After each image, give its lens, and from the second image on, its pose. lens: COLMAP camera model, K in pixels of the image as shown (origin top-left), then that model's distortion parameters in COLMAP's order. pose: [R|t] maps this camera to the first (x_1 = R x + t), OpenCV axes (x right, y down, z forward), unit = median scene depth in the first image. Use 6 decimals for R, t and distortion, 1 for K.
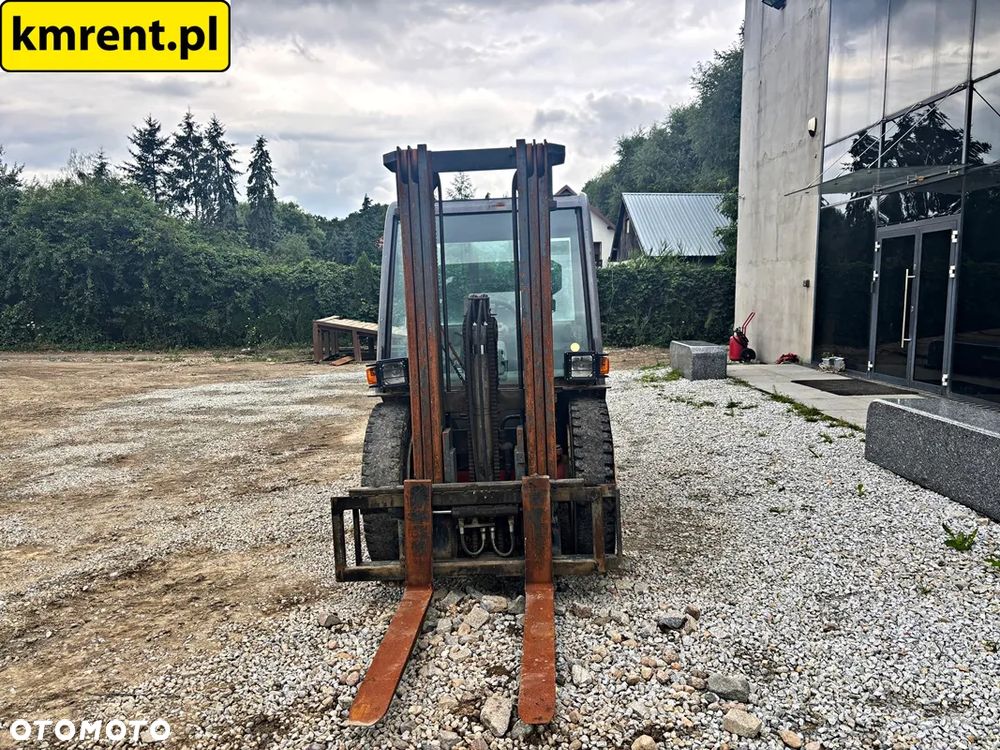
lens RADIAL K [[748.0, 0, 497.1], [0, 748.0, 378.5], [0, 0, 1]] dist [0.034175, -0.031491]
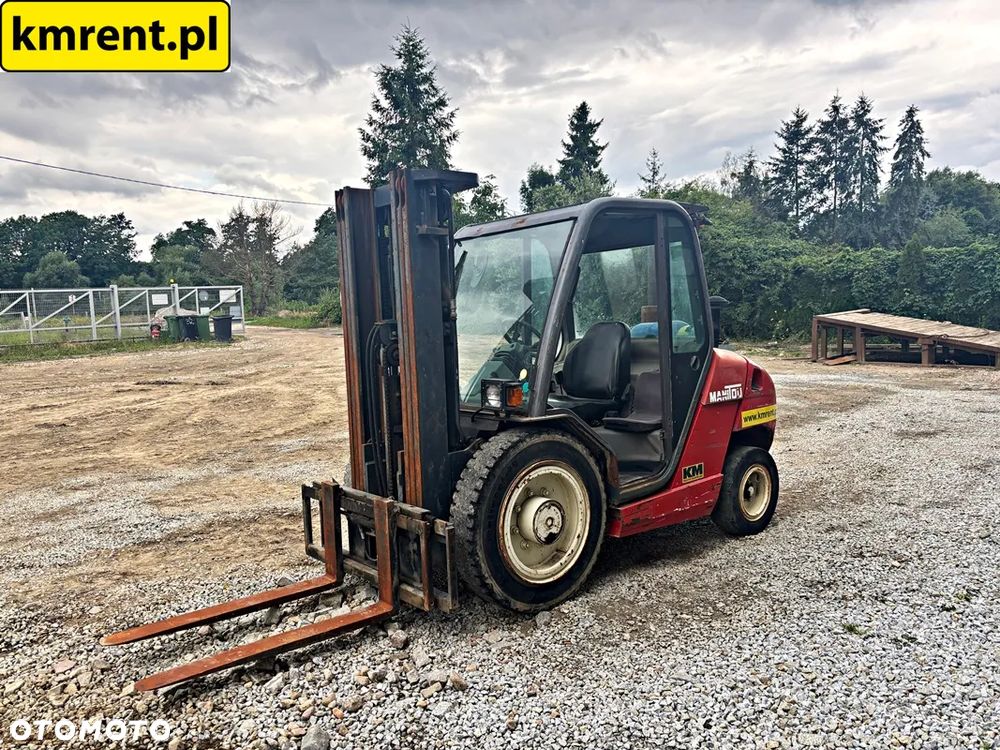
lens RADIAL K [[748.0, 0, 497.1], [0, 748.0, 378.5], [0, 0, 1]] dist [0.034175, -0.031491]
pose [[0.676641, 0.072555, -0.732730, 0.147945], [-0.059245, 0.997272, 0.044041, -0.014554], [0.733926, 0.013611, 0.679093, 0.067495]]
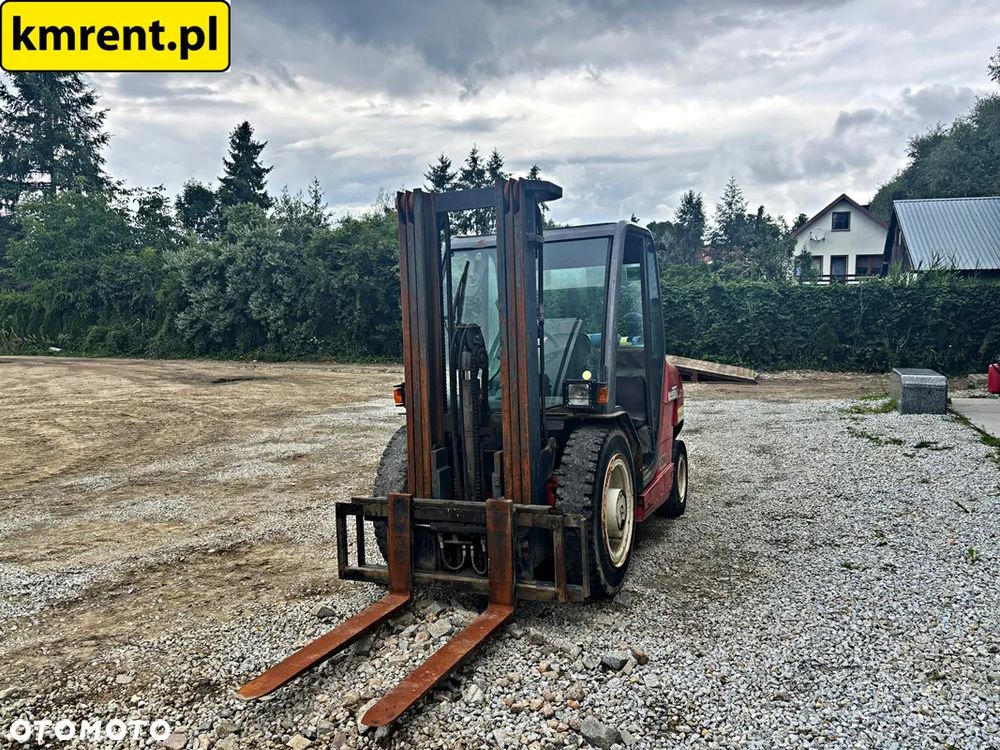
lens RADIAL K [[744.5, 0, 497.9], [0, 744.5, 371.6], [0, 0, 1]] dist [0.040667, -0.038789]
pose [[0.935728, 0.028416, -0.351577, 0.066859], [-0.039692, 0.998901, -0.024907, -0.003369], [0.350483, 0.037261, 0.935828, 0.004406]]
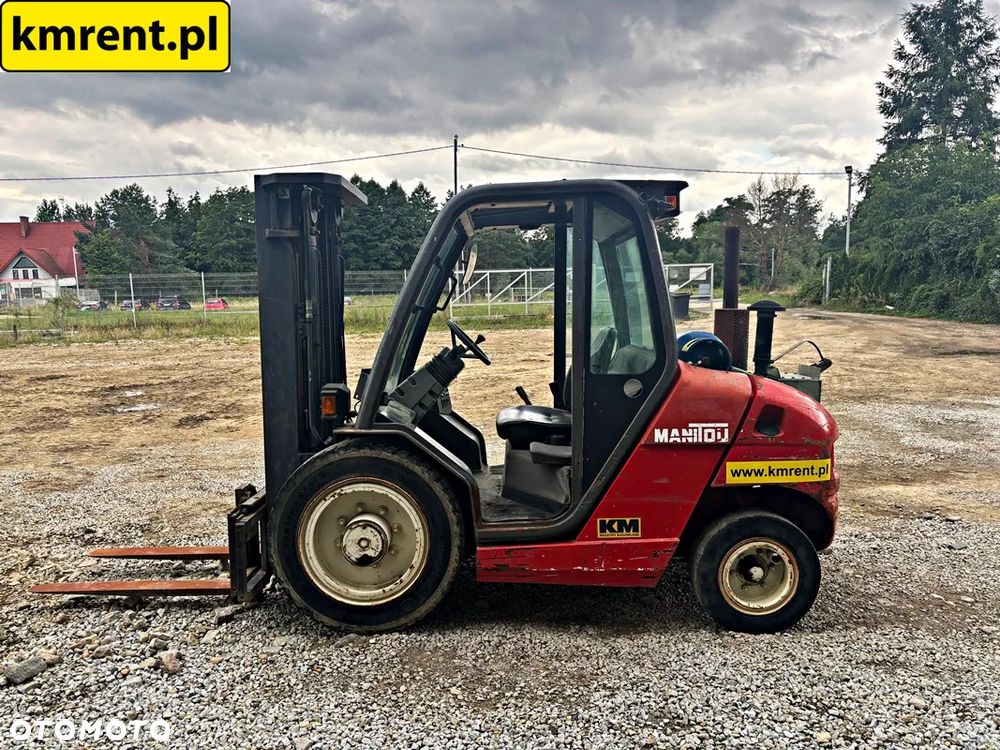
lens RADIAL K [[748.7, 0, 500.4], [0, 748.7, 380.8], [0, 0, 1]] dist [0.037653, -0.044532]
pose [[0.059917, 0.138329, -0.988572, 0.189450], [-0.091111, 0.986975, 0.132583, -0.033512], [0.994037, 0.082125, 0.071740, 0.211001]]
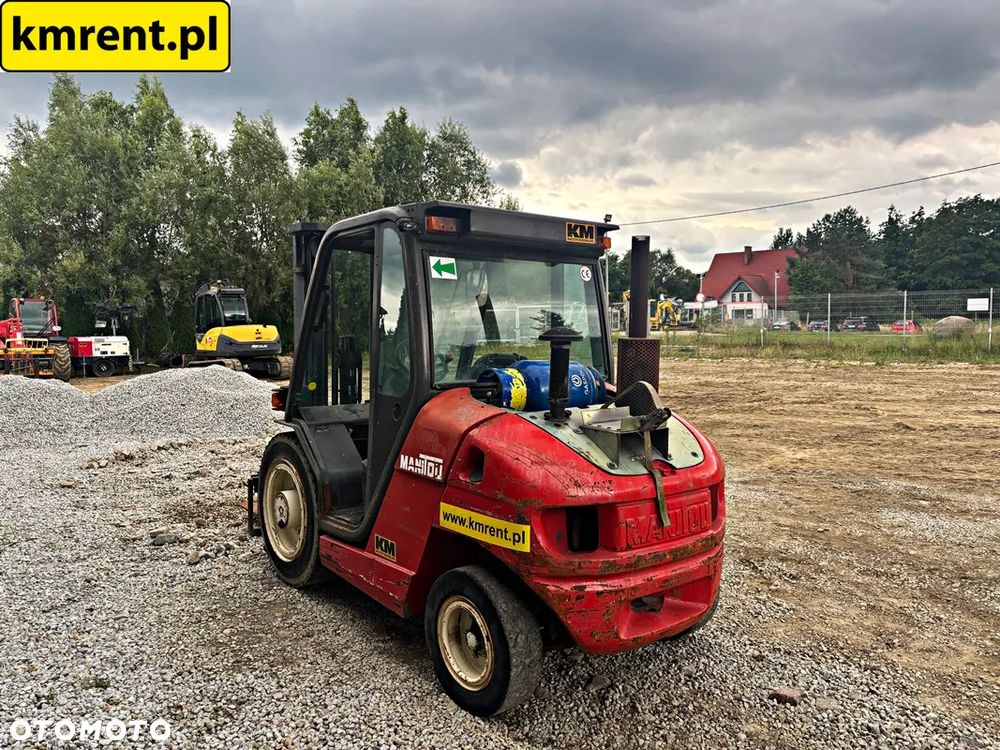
lens RADIAL K [[761.5, 0, 500.0], [0, 761.5, 375.0], [0, 0, 1]] dist [0.021825, -0.010705]
pose [[-0.742961, 0.073151, -0.665325, 0.123614], [-0.049459, 0.985293, 0.163560, -0.048859], [0.667505, 0.154425, -0.728416, 0.385798]]
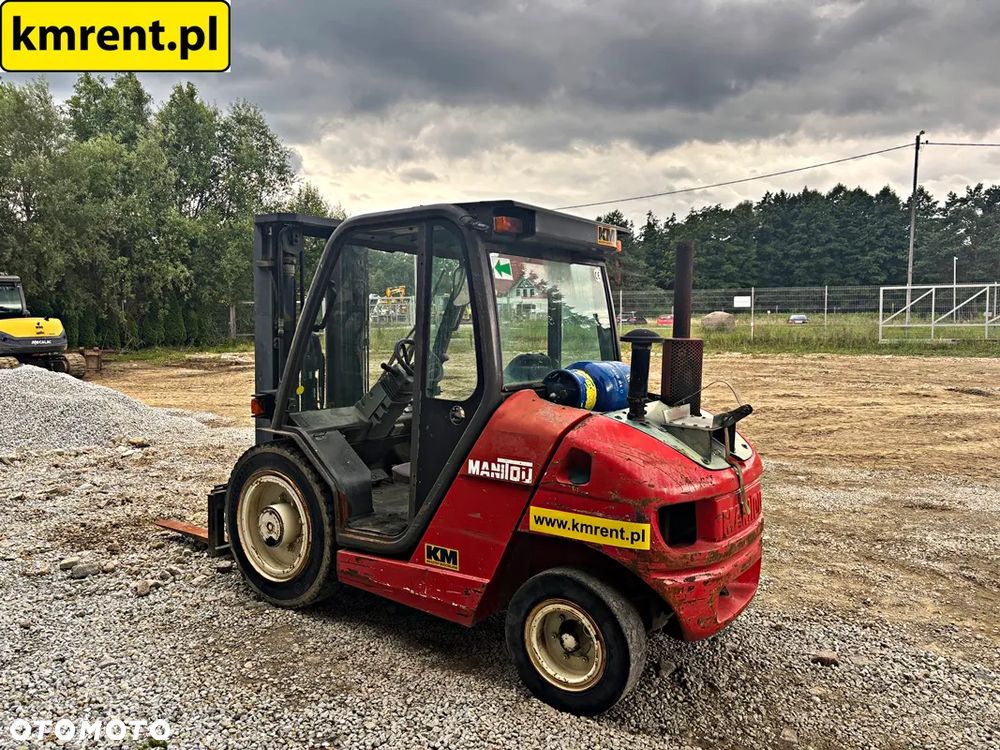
lens RADIAL K [[757.6, 0, 501.6], [0, 757.6, 374.1], [0, 0, 1]] dist [0.033344, -0.029817]
pose [[-0.524542, 0.091025, -0.846505, 0.160029], [-0.077554, 0.985026, 0.153977, -0.046769], [0.847845, 0.146417, -0.509628, 0.339372]]
